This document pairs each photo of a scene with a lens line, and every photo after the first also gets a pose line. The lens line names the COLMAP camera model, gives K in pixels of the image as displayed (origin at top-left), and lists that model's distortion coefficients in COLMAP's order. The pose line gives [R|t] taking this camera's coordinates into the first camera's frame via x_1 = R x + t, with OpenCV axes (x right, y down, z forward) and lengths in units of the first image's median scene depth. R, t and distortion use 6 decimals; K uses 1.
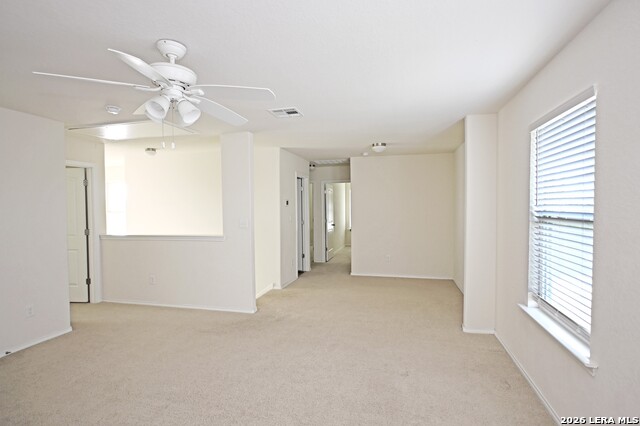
lens RADIAL K [[319.9, 0, 322.9], [0, 319.9, 208.9], [0, 0, 1]] dist [-0.017665, 0.006594]
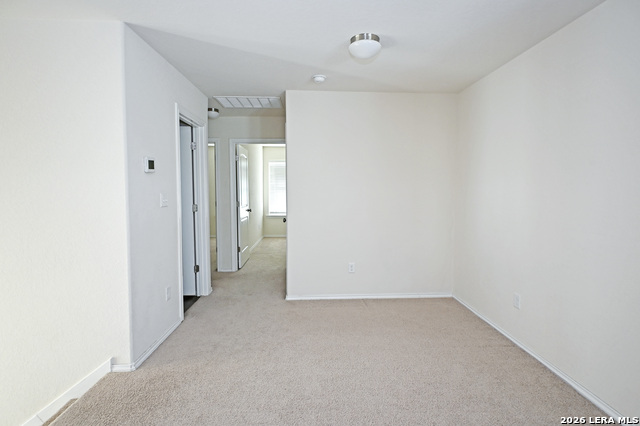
lens RADIAL K [[319.9, 0, 336.9], [0, 319.9, 197.3], [0, 0, 1]] dist [-0.017665, 0.006594]
pose [[0.948125, -0.003910, 0.317873, -0.006040], [-0.002246, 0.999817, 0.019000, 0.011425], [-0.317890, -0.018728, 0.947943, 0.378767]]
